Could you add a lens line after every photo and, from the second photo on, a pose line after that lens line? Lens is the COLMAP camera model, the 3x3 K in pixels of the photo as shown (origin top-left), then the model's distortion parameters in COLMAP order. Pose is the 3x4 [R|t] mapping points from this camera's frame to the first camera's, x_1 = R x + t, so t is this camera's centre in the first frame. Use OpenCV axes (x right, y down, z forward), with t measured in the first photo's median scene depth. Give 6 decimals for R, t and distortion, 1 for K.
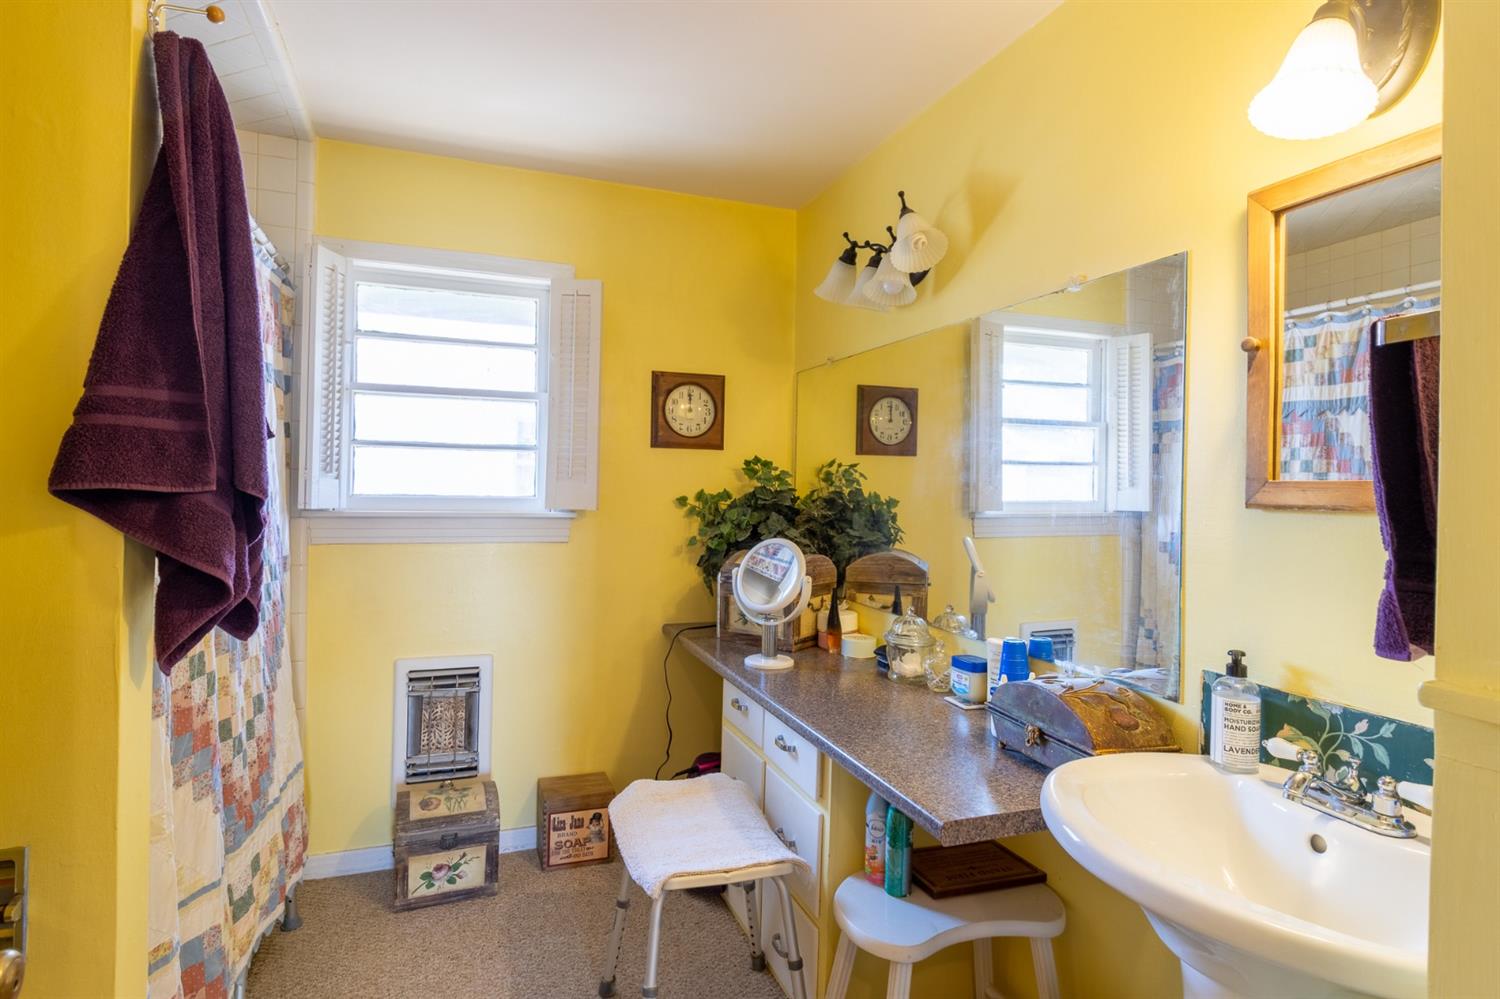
lens RADIAL K [[808.2, 0, 753.8], [0, 808.2, 485.6], [0, 0, 1]] dist [0.007011, 0.001262]
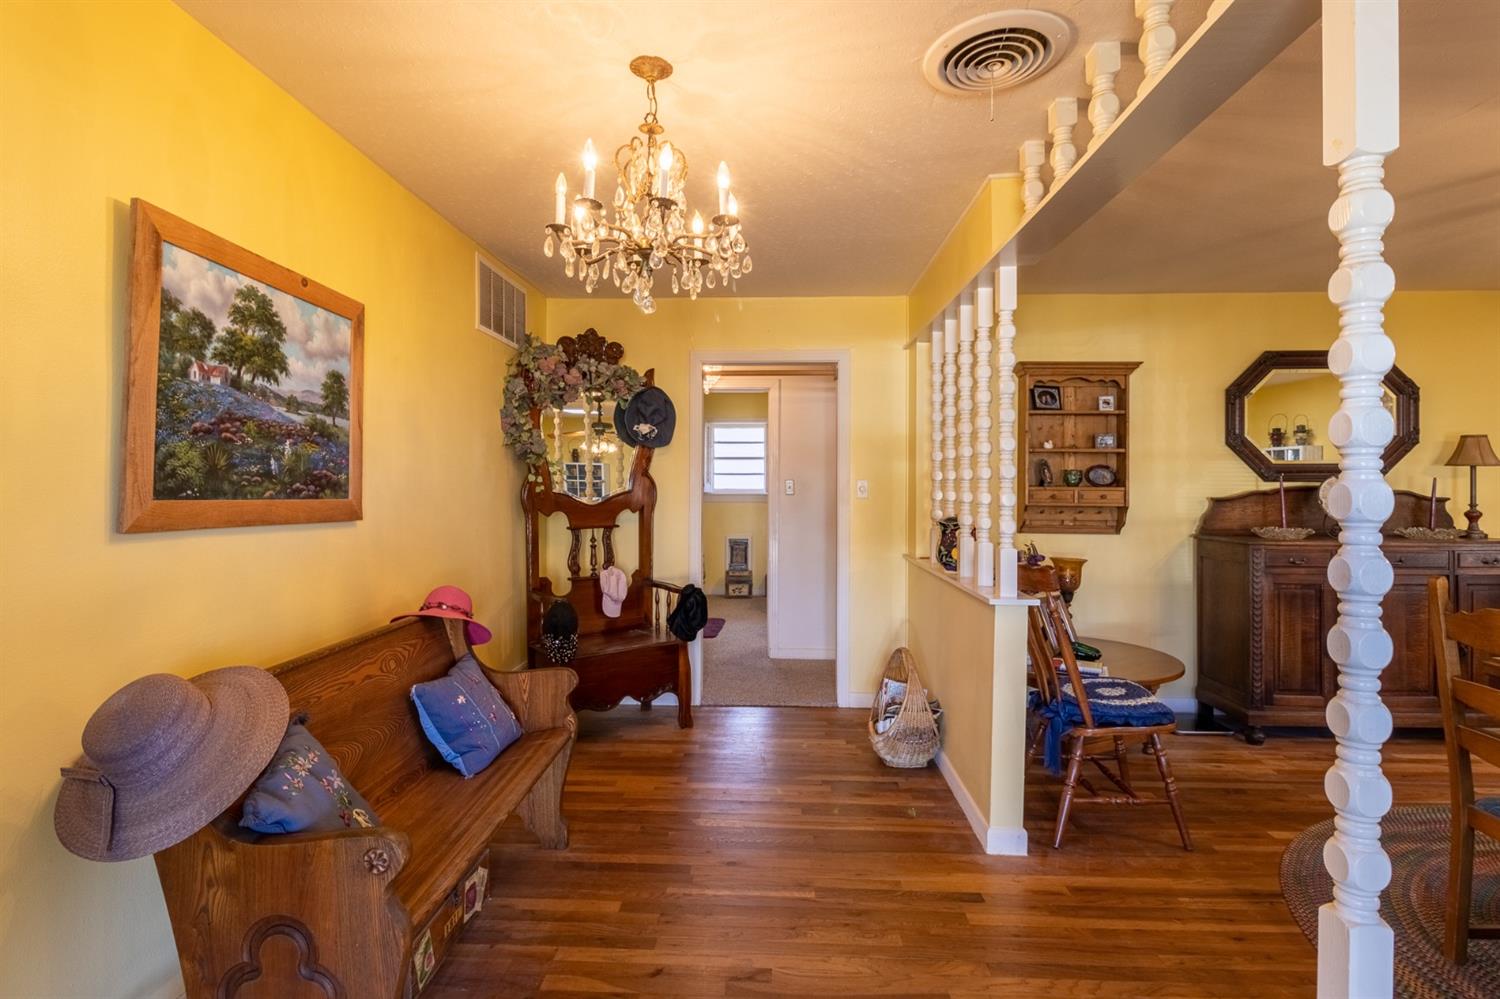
lens RADIAL K [[727.2, 0, 744.8], [0, 727.2, 488.4], [0, 0, 1]] dist [-0.010263, -0.002486]
pose [[0.916825, -0.016001, -0.398968, 0.966454], [0.015049, 0.999872, -0.005520, 0.031638], [0.399005, -0.000943, 0.916948, -2.006137]]
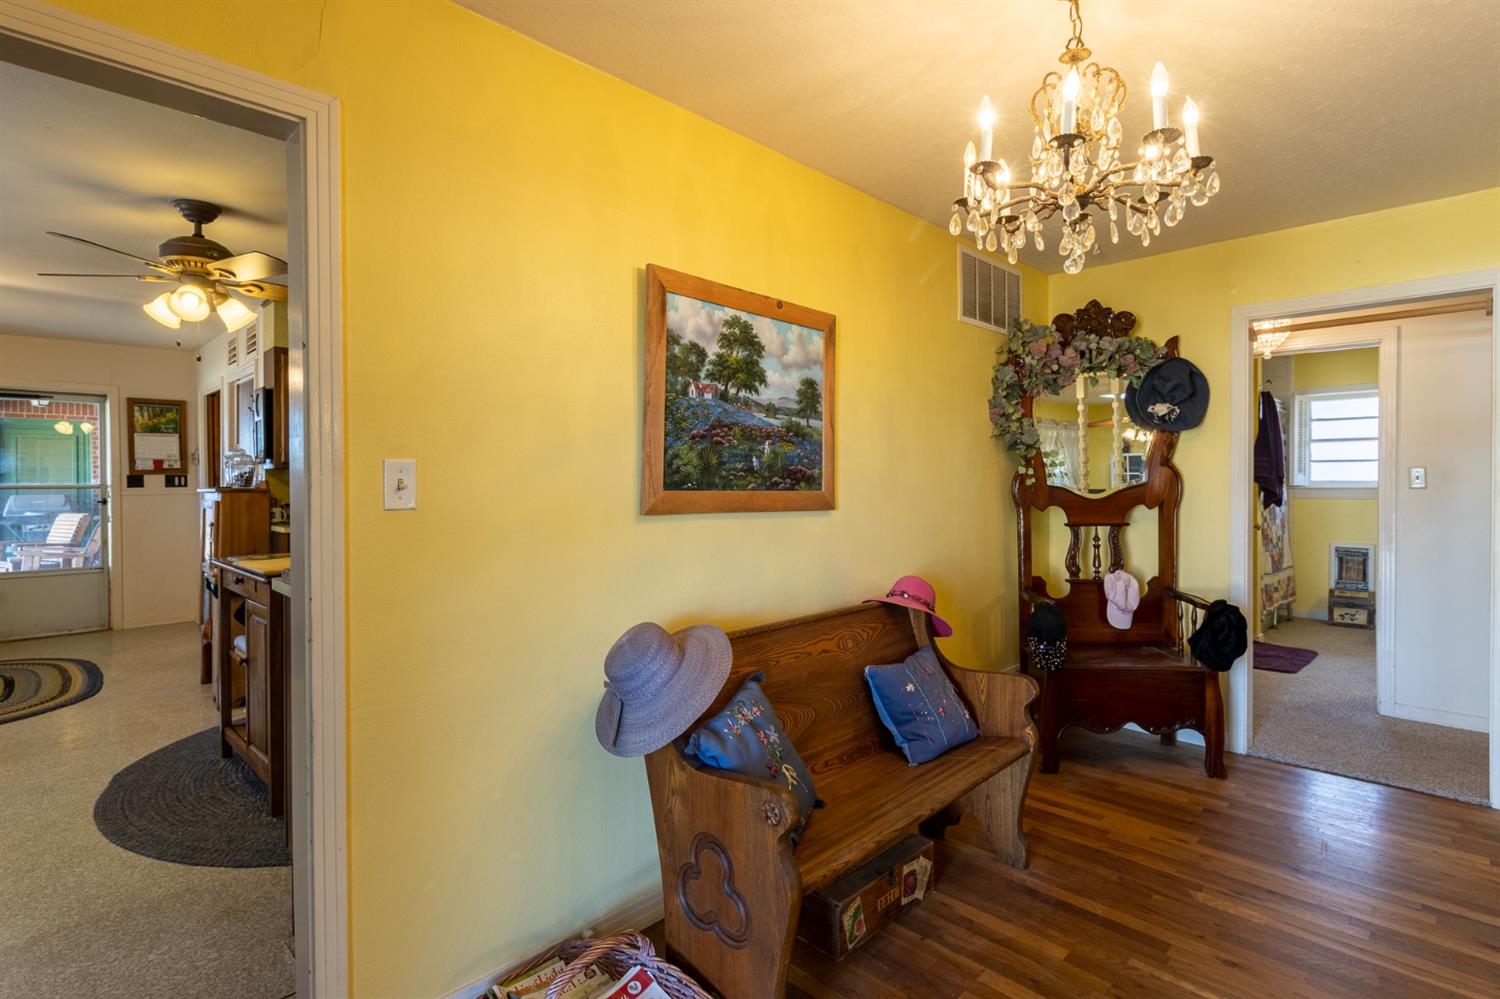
lens RADIAL K [[727.2, 0, 725.0], [0, 727.2, 488.9], [0, 0, 1]] dist [-0.010263, -0.002486]
pose [[0.391250, -0.010067, -0.920229, 1.038930], [0.011219, 0.999918, -0.006169, 0.034432], [0.920216, -0.007911, 0.391331, -1.895577]]
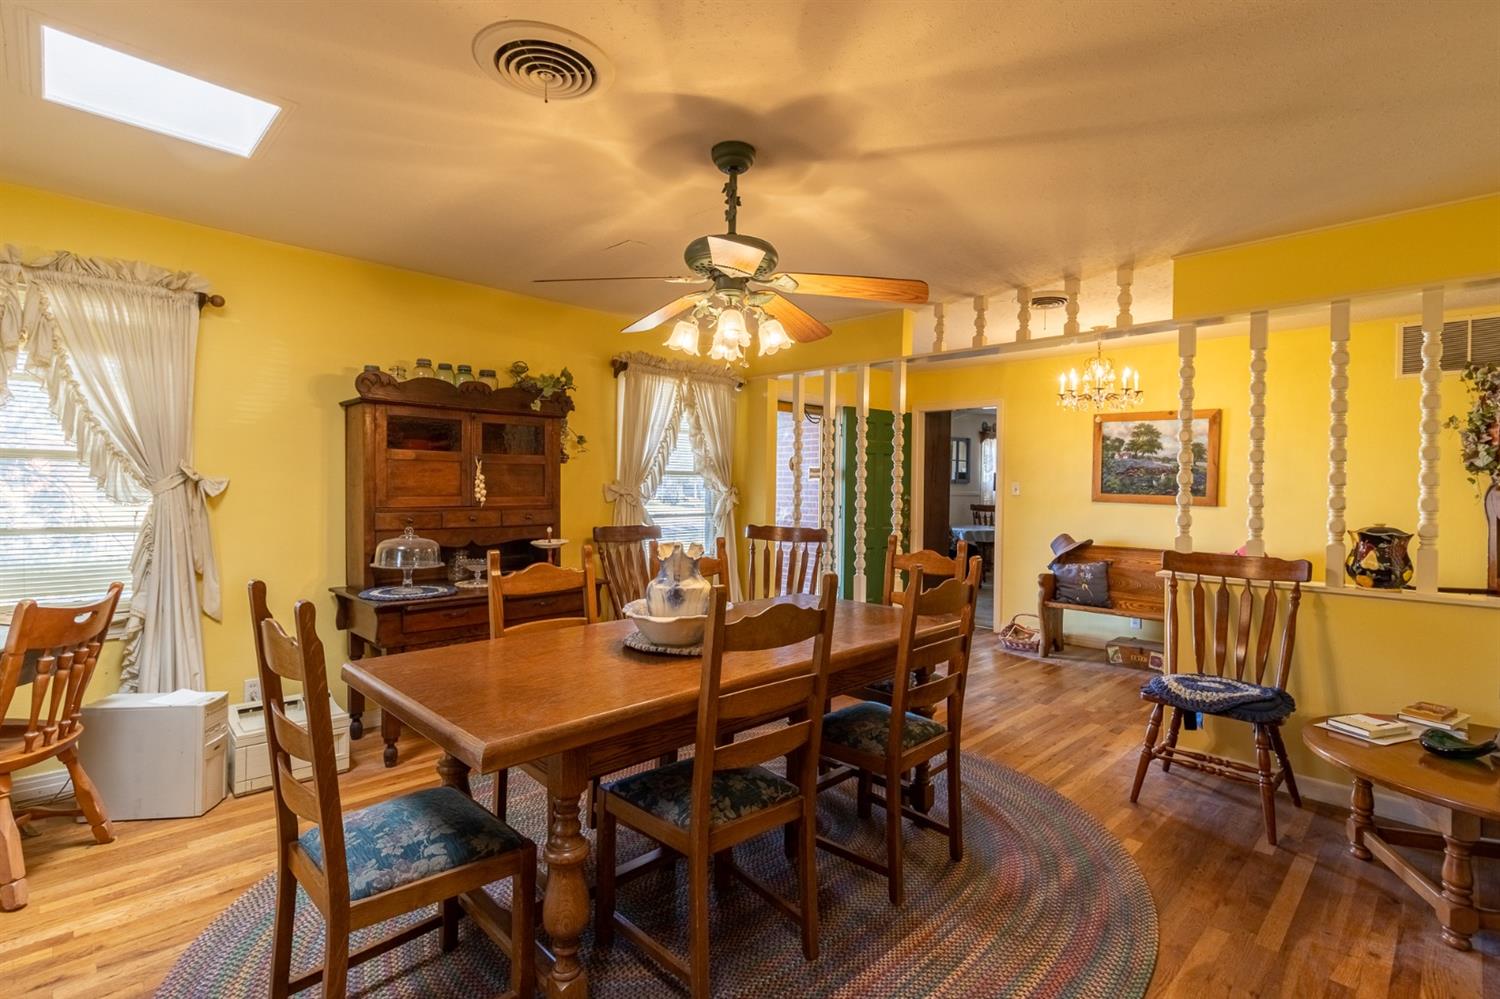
lens RADIAL K [[701.4, 0, 756.5], [0, 701.4, 487.2], [0, 0, 1]] dist [-0.002502, -0.000666]
pose [[-0.911189, -0.033972, -0.410585, 2.172693], [-0.034298, 0.999390, -0.006575, 0.063245], [0.410558, 0.008091, -0.911799, -0.030579]]
